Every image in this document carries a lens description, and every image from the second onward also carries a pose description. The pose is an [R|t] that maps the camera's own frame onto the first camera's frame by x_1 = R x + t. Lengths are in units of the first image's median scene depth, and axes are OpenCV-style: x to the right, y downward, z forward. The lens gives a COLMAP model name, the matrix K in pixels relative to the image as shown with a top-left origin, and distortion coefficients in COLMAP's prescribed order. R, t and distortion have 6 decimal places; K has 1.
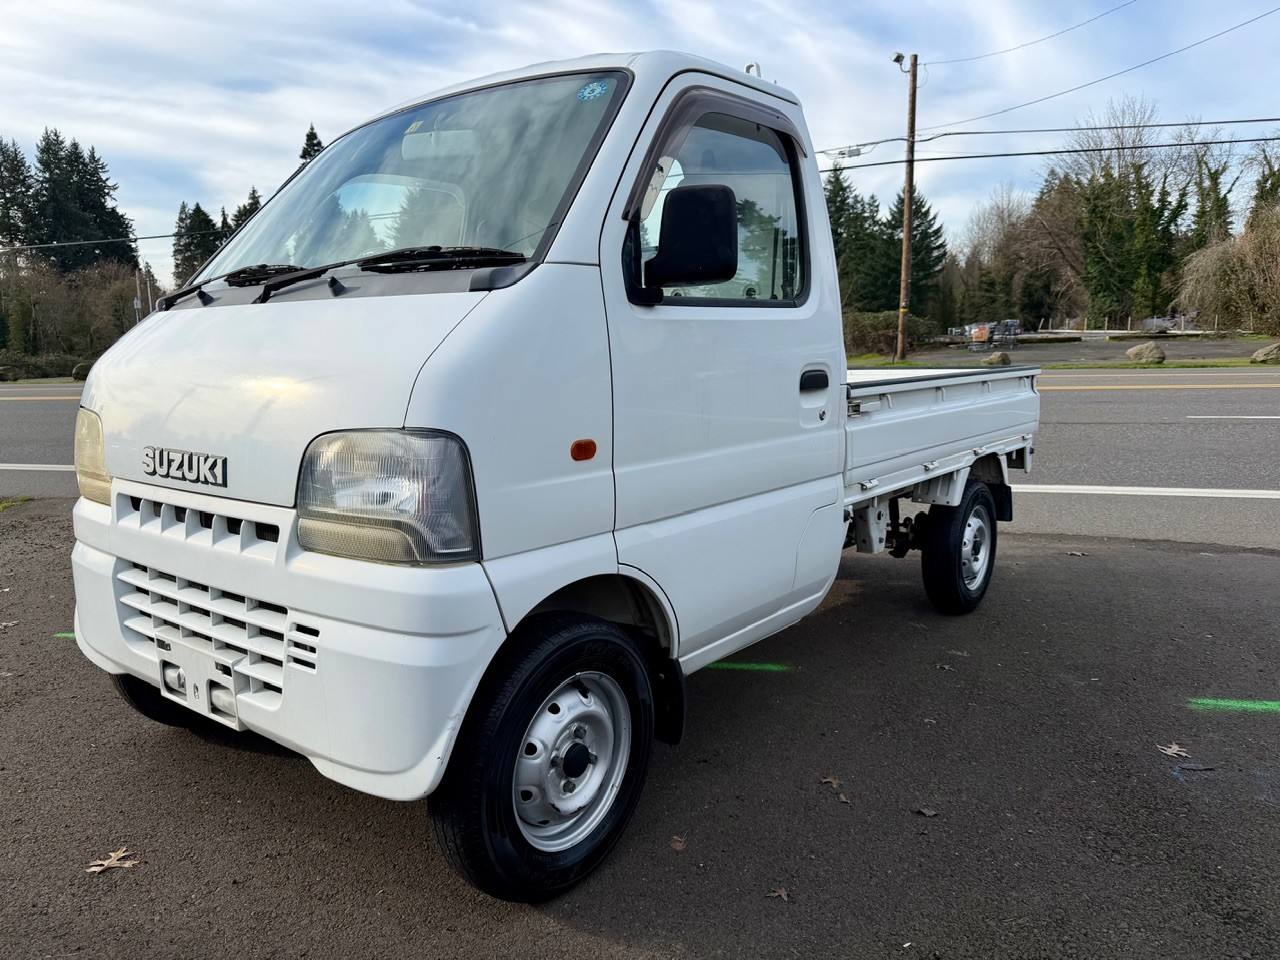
lens RADIAL K [[905.0, 0, 645.2], [0, 905.0, 485.9], [0, 0, 1]] dist [0.036501, -0.045067]
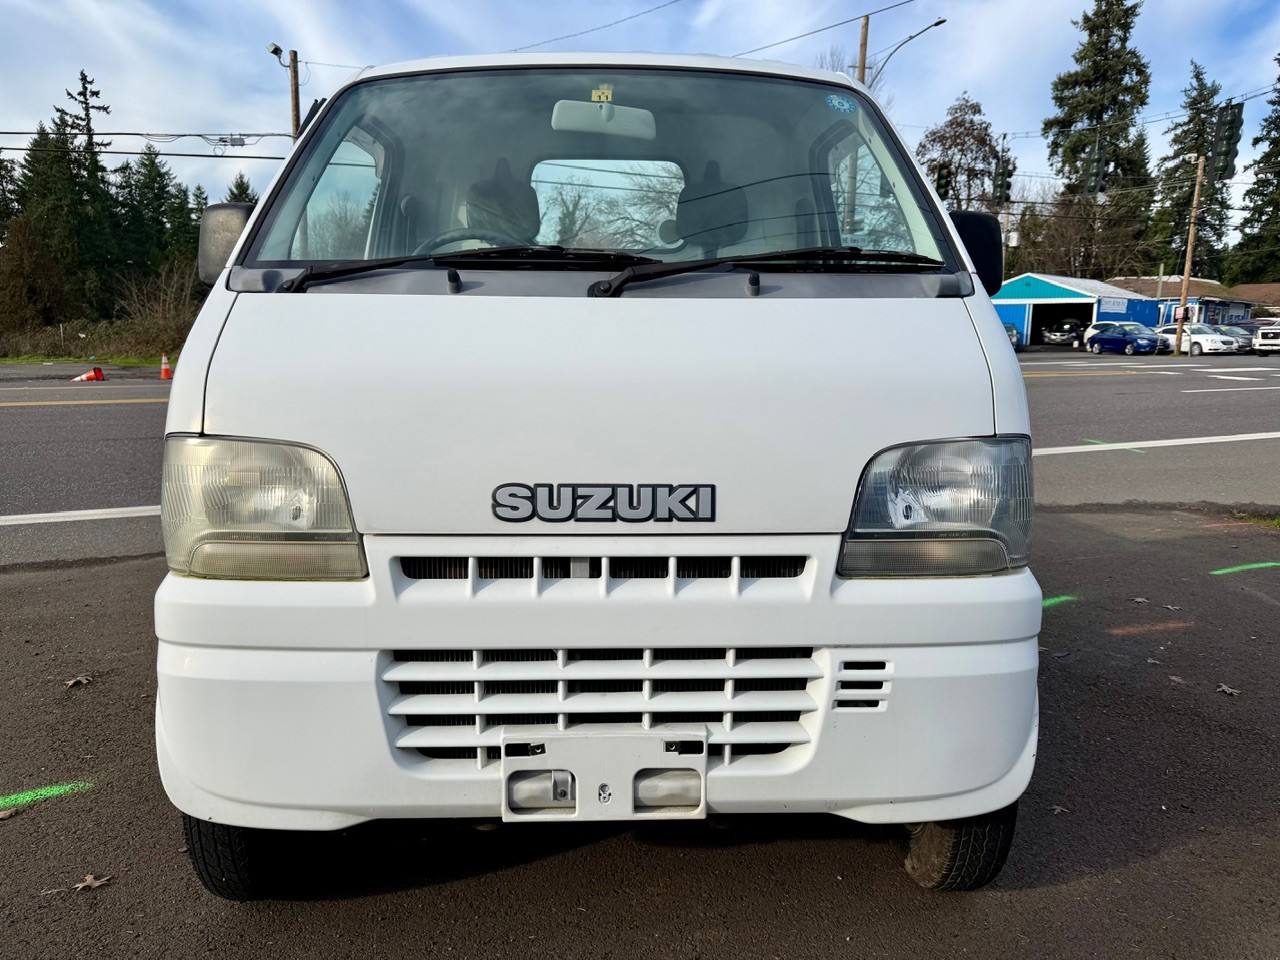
lens RADIAL K [[905.0, 0, 638.5], [0, 905.0, 485.4], [0, 0, 1]] dist [0.036501, -0.045067]
pose [[0.770217, -0.077646, 0.633038, -0.977680], [0.081197, 0.996423, 0.023424, -0.051960], [-0.632592, 0.033359, 0.773766, 0.394137]]
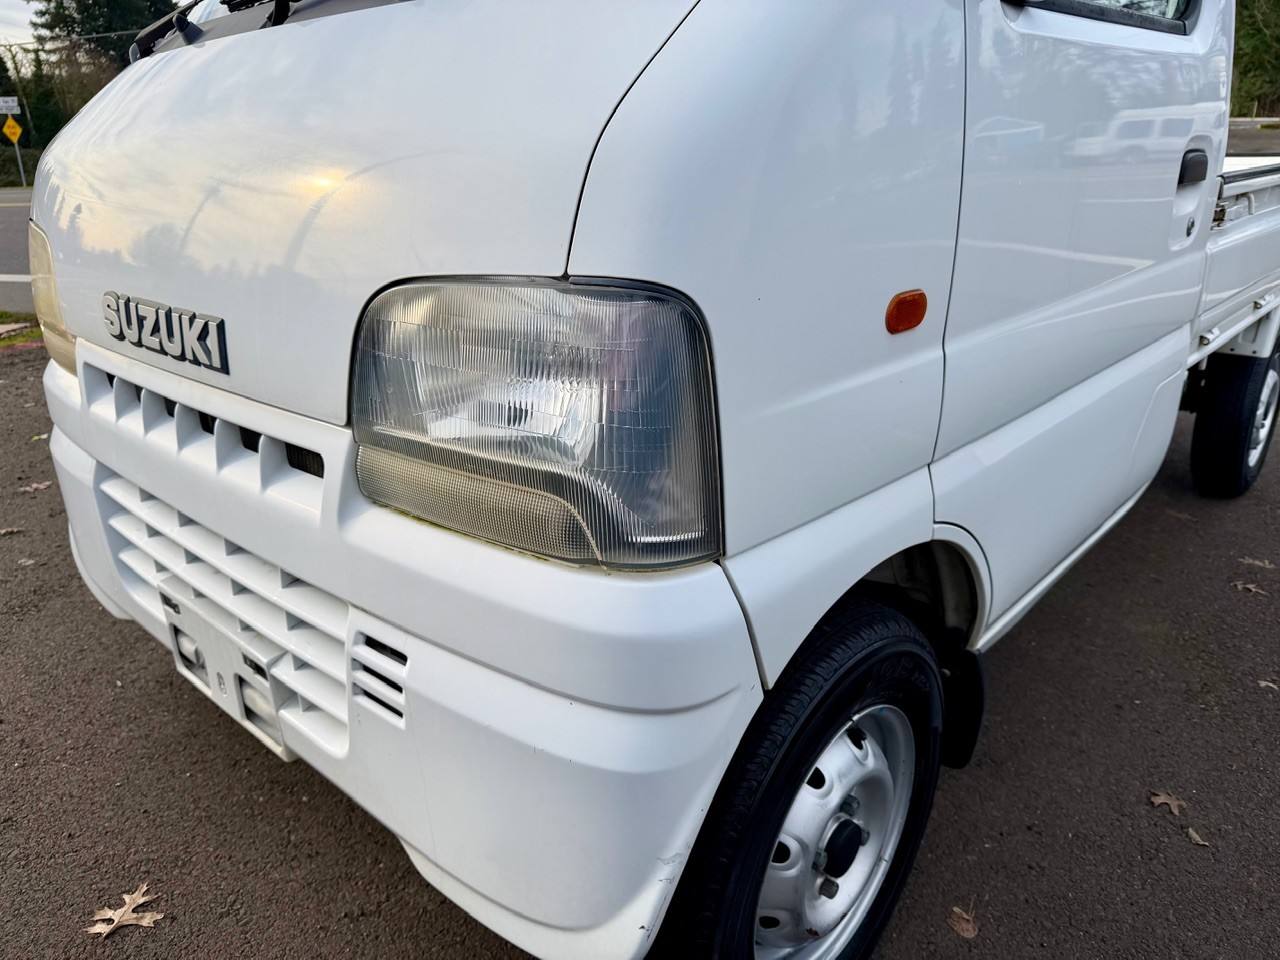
lens RADIAL K [[905.0, 0, 640.3], [0, 905.0, 484.2], [0, 0, 1]] dist [0.036501, -0.045067]
pose [[0.996387, 0.021294, -0.082213, -0.156104], [-0.003922, 0.978560, 0.205925, -0.045969], [0.084836, -0.204858, 0.975108, 0.446256]]
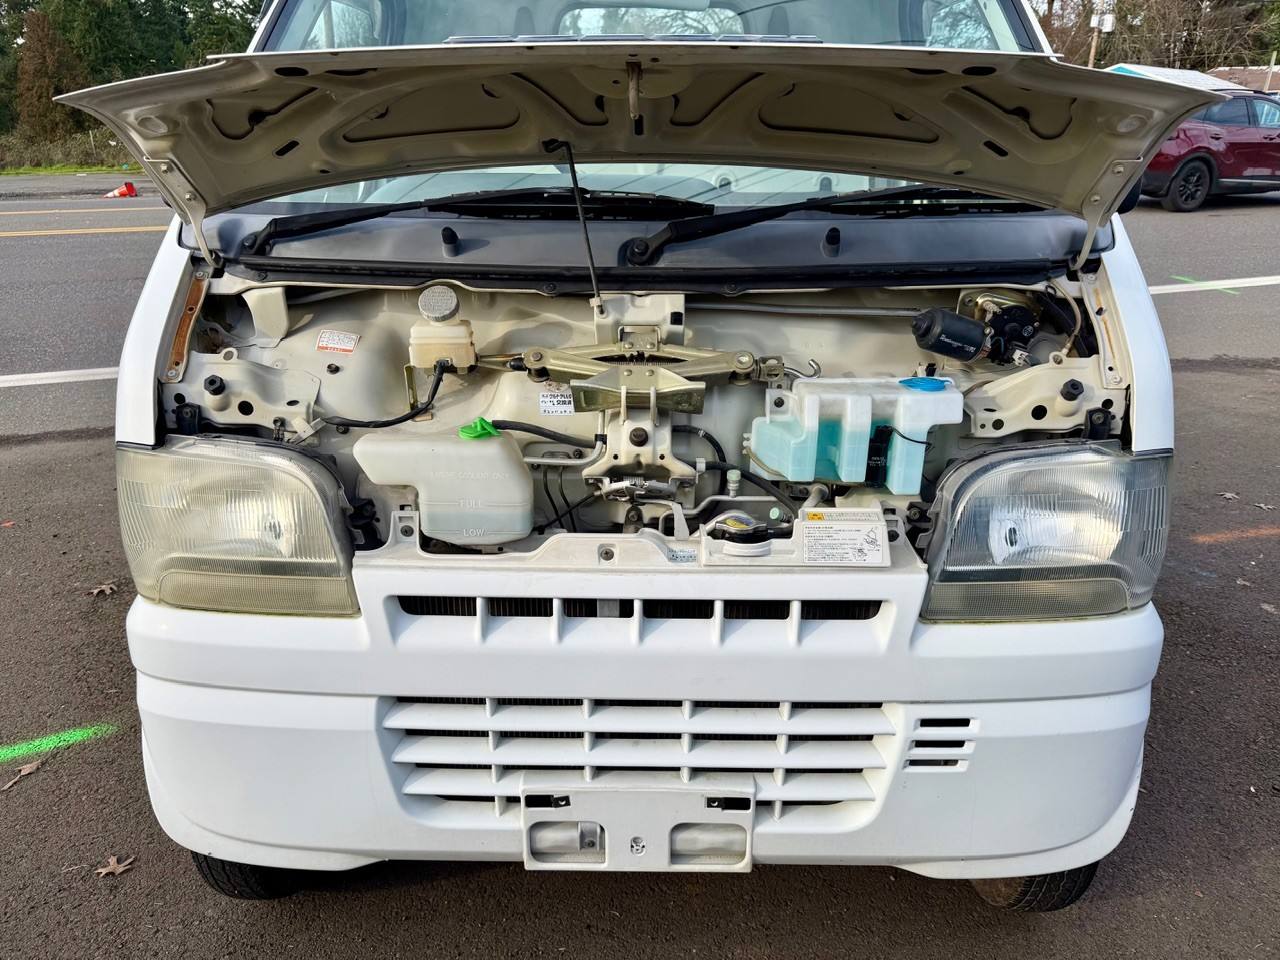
lens RADIAL K [[905.0, 0, 638.8], [0, 905.0, 483.7], [0, 0, 1]] dist [0.036501, -0.045067]
pose [[0.801538, -0.194741, 0.565343, -0.862918], [0.080043, 0.971914, 0.221305, -0.199864], [-0.592562, -0.132133, 0.794614, 0.510372]]
